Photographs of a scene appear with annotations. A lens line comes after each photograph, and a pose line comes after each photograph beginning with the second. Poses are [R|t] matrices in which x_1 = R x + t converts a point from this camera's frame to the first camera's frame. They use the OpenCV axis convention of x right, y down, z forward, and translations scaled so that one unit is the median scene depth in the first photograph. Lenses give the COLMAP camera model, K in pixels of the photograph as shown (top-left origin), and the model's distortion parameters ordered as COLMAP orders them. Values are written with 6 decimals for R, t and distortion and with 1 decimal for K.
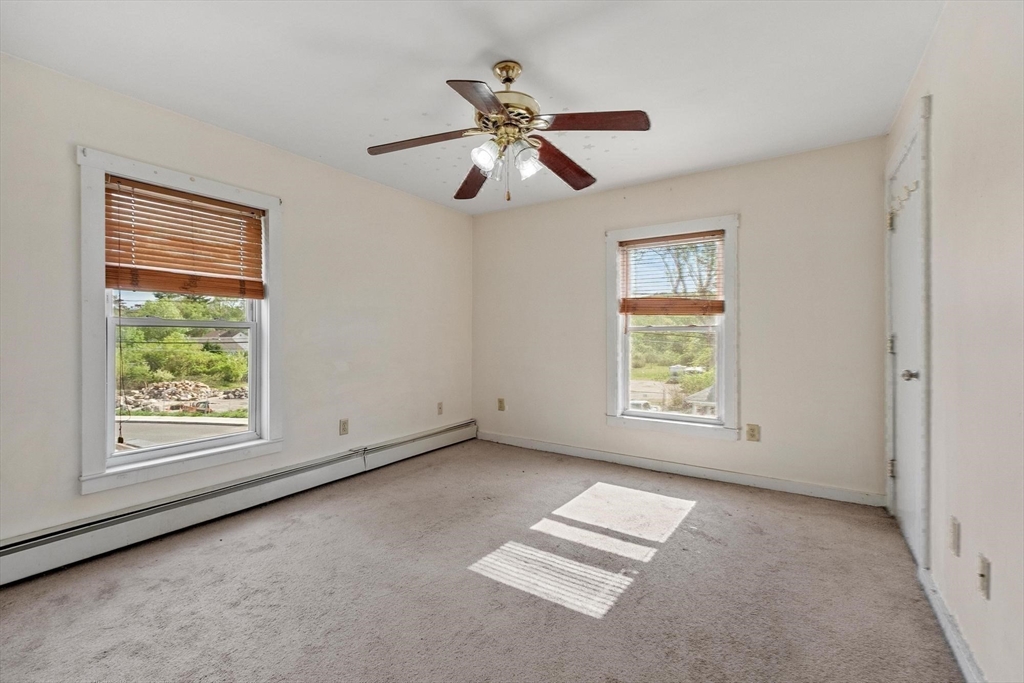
lens RADIAL K [[437.9, 0, 512.0], [0, 437.9, 341.5], [0, 0, 1]] dist [0.001036, -0.000460]
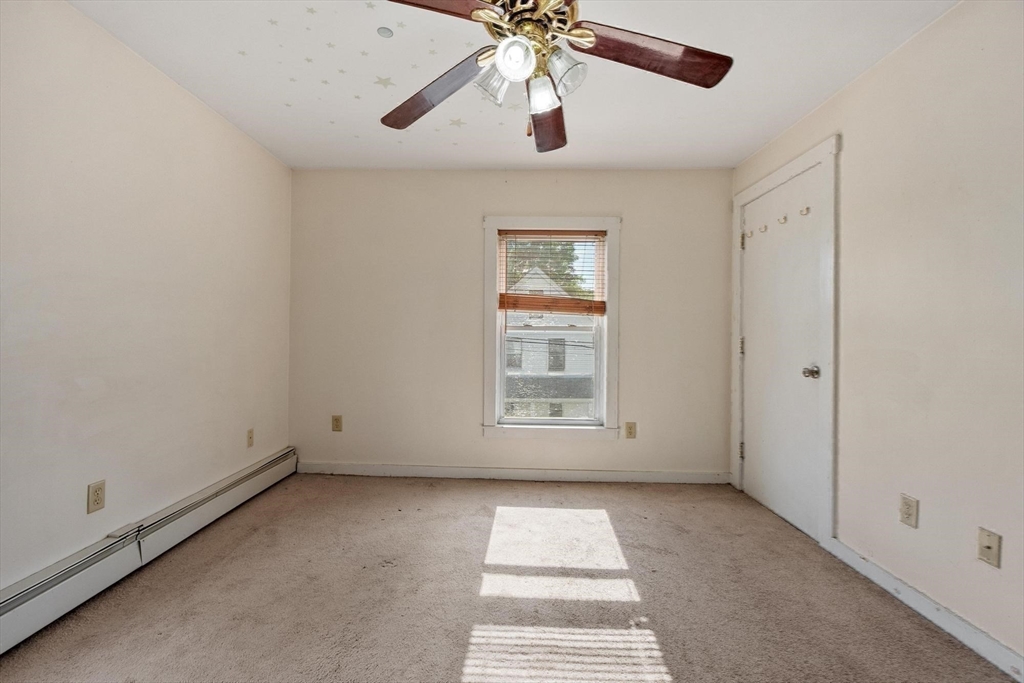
lens RADIAL K [[437.9, 0, 512.0], [0, 437.9, 341.5], [0, 0, 1]] dist [0.001036, -0.000460]
pose [[0.848152, 0.004507, 0.529734, -0.259896], [-0.005637, 0.999984, 0.000517, -0.001002], [-0.529723, -0.003424, 0.848164, 0.295019]]
